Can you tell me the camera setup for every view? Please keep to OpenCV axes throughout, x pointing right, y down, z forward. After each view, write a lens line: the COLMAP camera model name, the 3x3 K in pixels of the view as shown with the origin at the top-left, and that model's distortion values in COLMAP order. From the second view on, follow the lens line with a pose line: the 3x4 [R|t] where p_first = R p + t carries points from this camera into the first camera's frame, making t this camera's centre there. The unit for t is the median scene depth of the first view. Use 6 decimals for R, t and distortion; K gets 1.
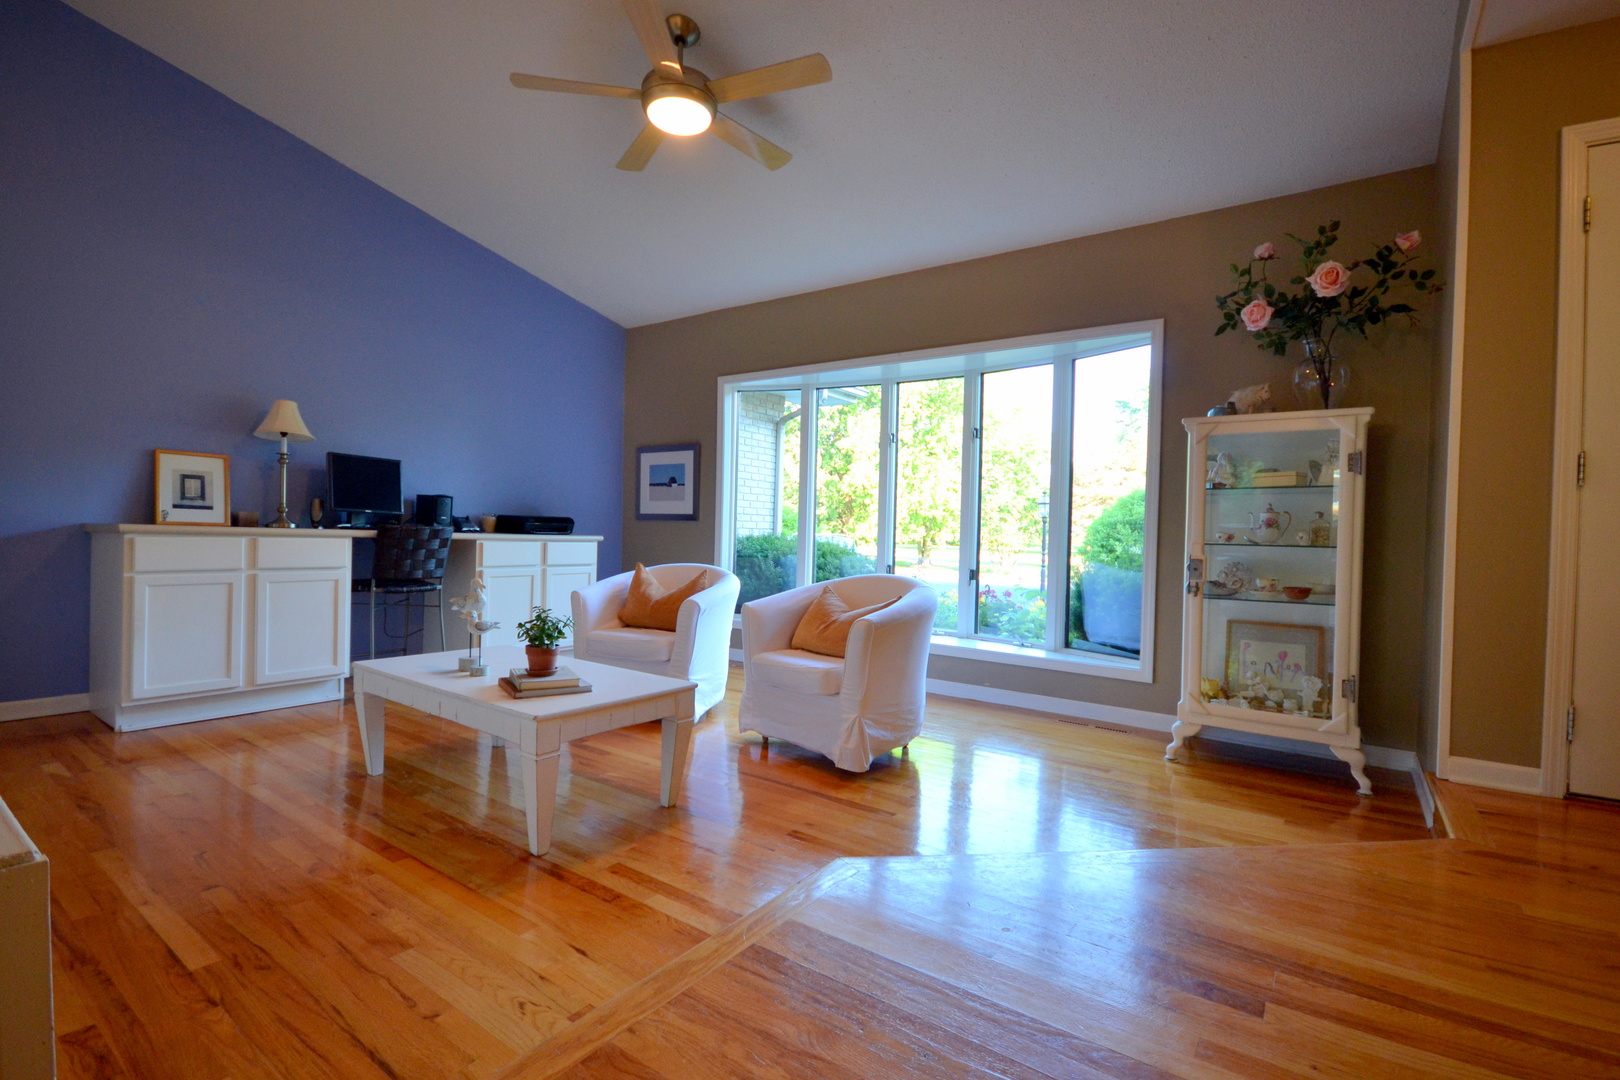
lens RADIAL K [[724.7, 0, 804.7], [0, 724.7, 550.2], [0, 0, 1]] dist [-0.002947, -0.006730]
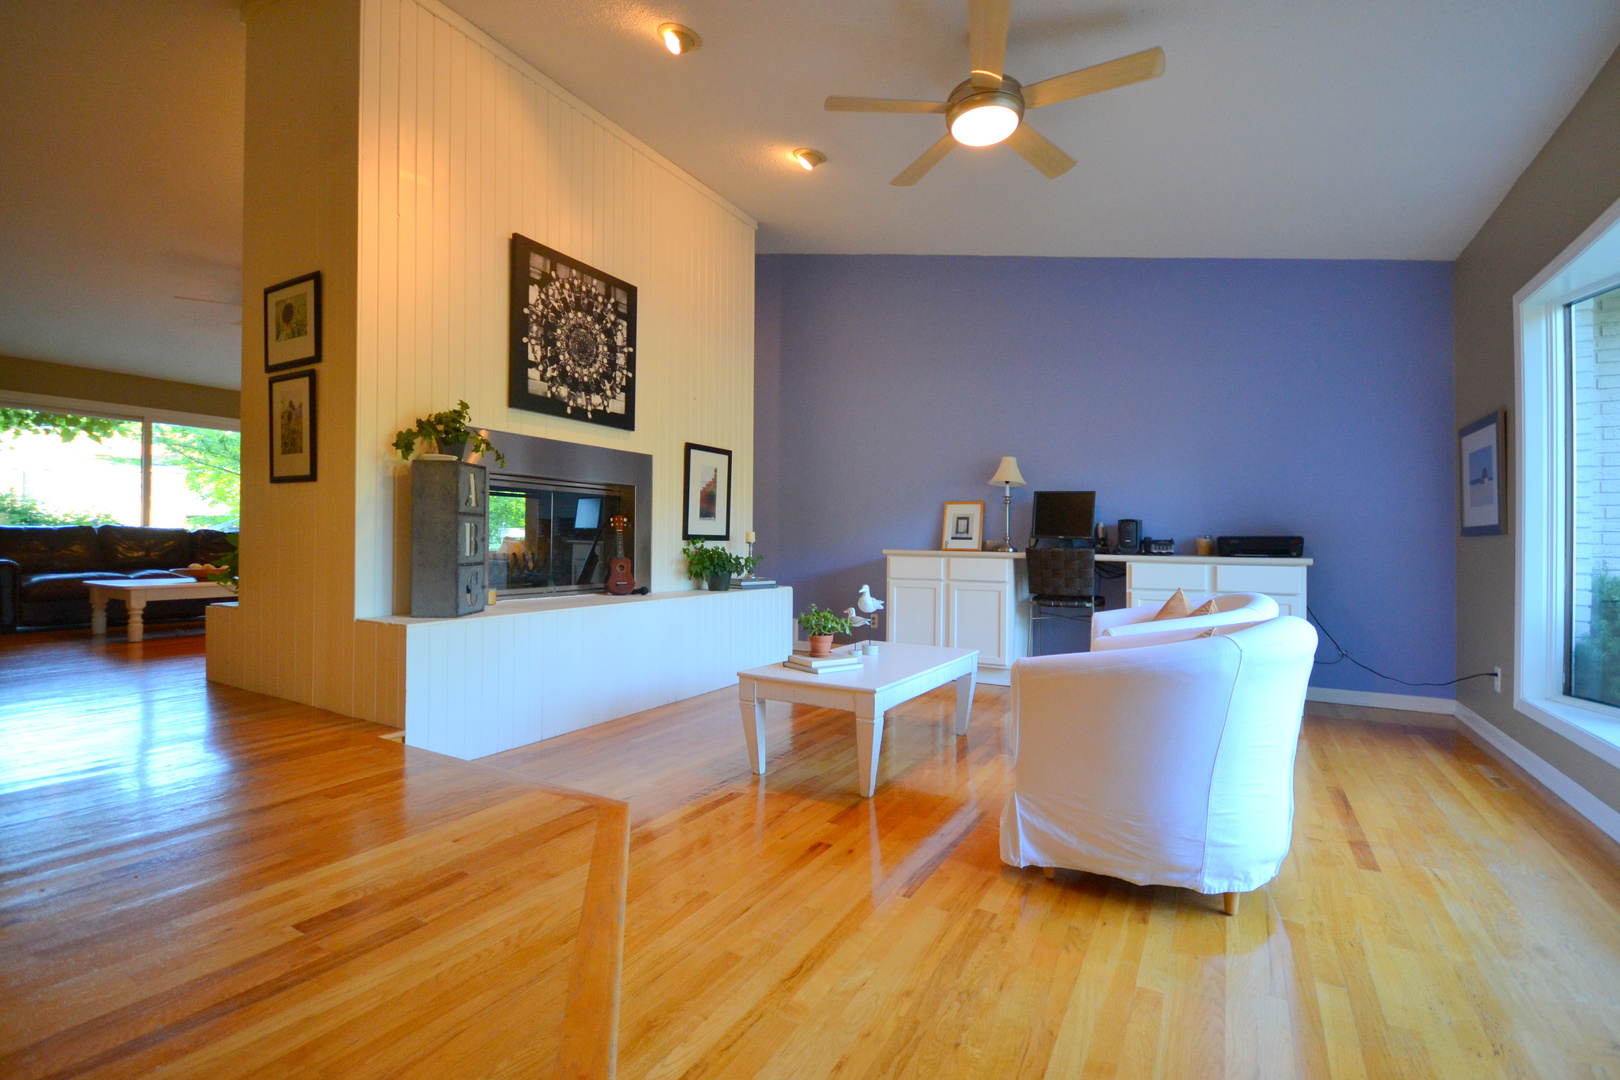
lens RADIAL K [[724.7, 0, 813.4], [0, 724.7, 544.0], [0, 0, 1]] dist [-0.002947, -0.006730]
pose [[0.098269, -0.026113, -0.994817, 0.600573], [-0.030911, 0.999093, -0.029278, 0.005040], [0.994680, 0.033627, 0.097373, 0.535028]]
